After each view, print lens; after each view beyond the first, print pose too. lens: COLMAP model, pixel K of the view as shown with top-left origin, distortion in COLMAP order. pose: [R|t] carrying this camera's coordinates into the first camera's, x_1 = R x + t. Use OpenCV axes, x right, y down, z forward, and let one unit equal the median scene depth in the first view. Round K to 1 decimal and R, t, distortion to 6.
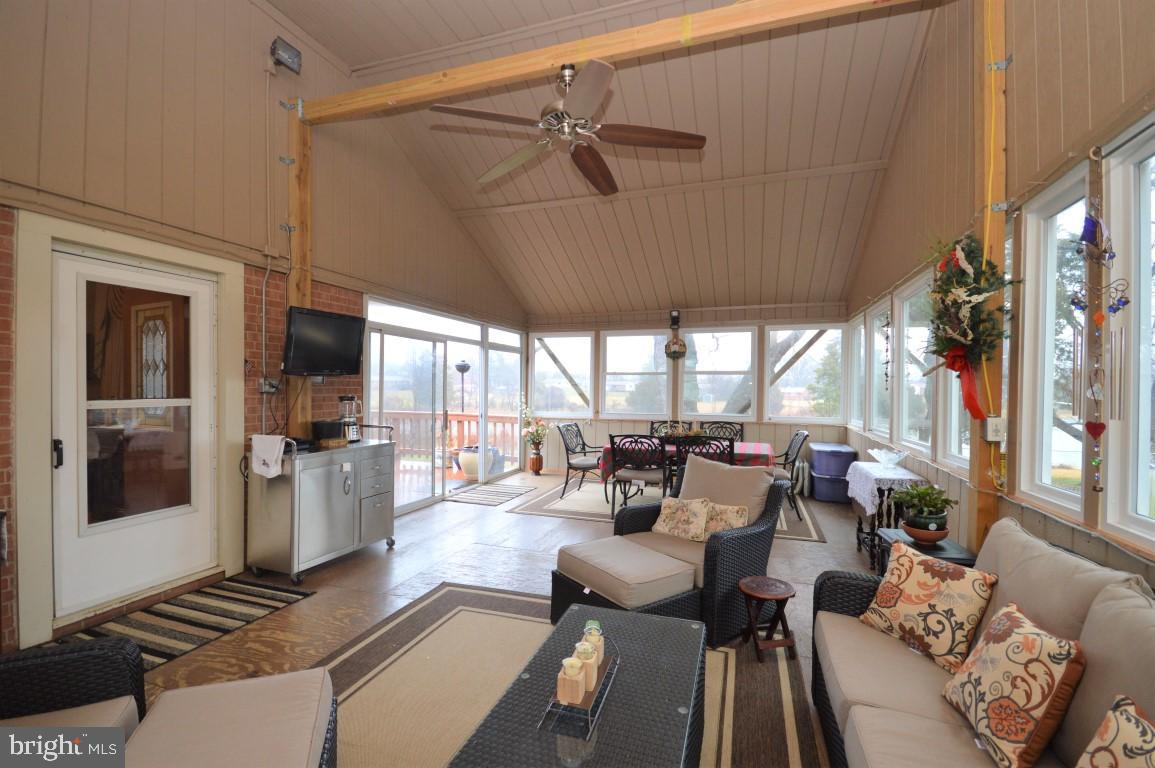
lens RADIAL K [[515.2, 0, 571.9], [0, 515.2, 391.7], [0, 0, 1]] dist [-0.000904, -0.000175]
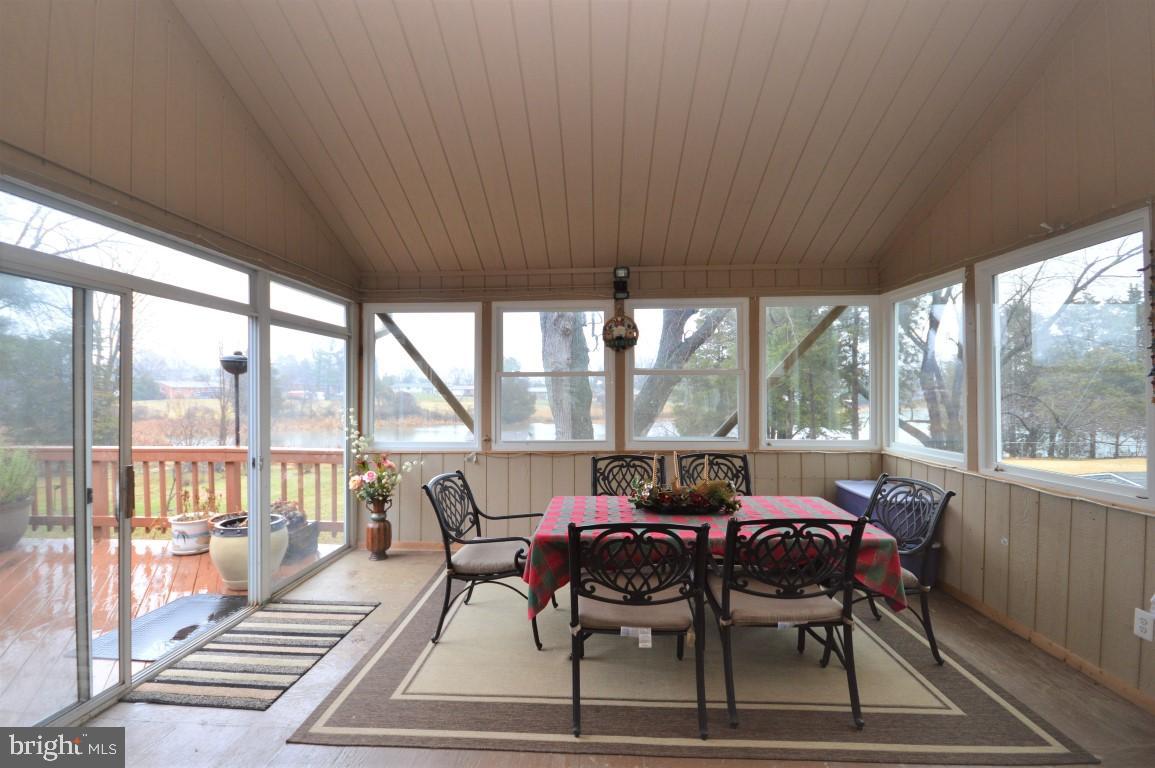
lens RADIAL K [[515.2, 0, 571.9], [0, 515.2, 391.7], [0, 0, 1]] dist [-0.000904, -0.000175]
pose [[0.960814, -0.012821, 0.276896, -0.022830], [0.015108, 0.999867, -0.006125, -0.011000], [-0.276780, 0.010069, 0.960880, 0.437068]]
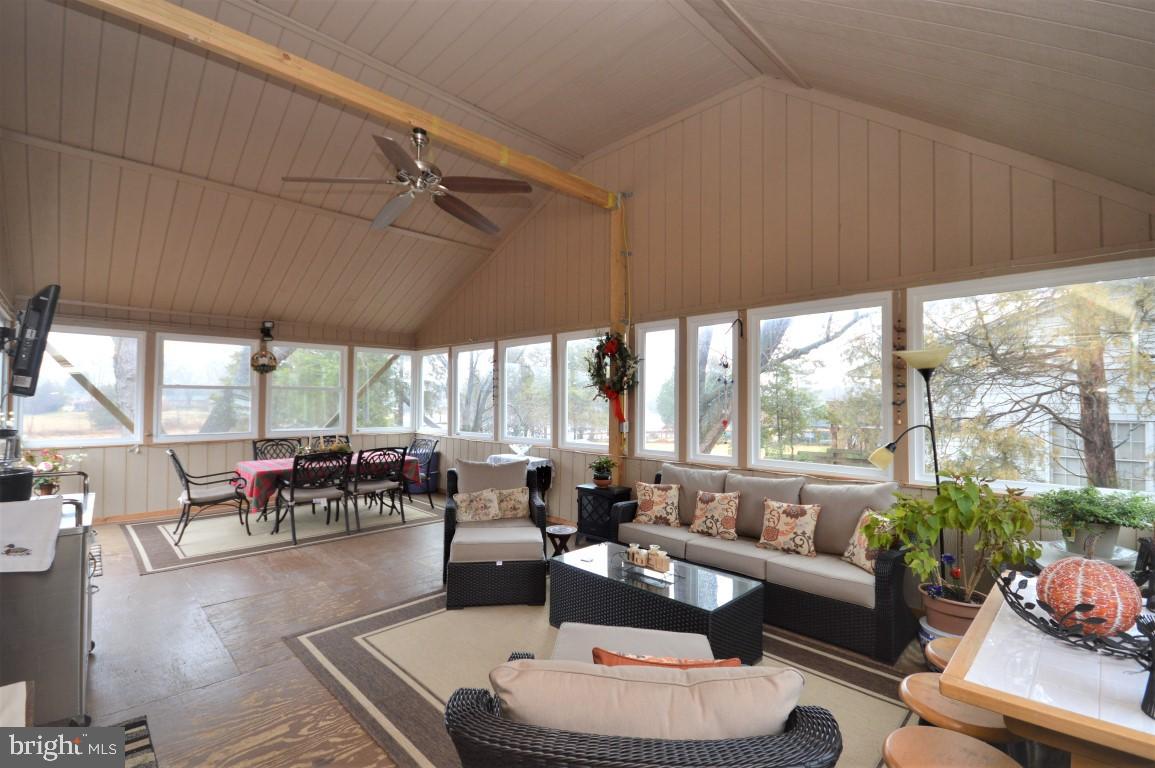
lens RADIAL K [[515.2, 0, 571.9], [0, 515.2, 391.7], [0, 0, 1]] dist [-0.000904, -0.000175]
pose [[0.449173, 0.009519, 0.893394, -0.386318], [0.004362, 0.999908, -0.012847, -0.014392], [-0.893434, 0.009668, 0.449091, 0.081234]]
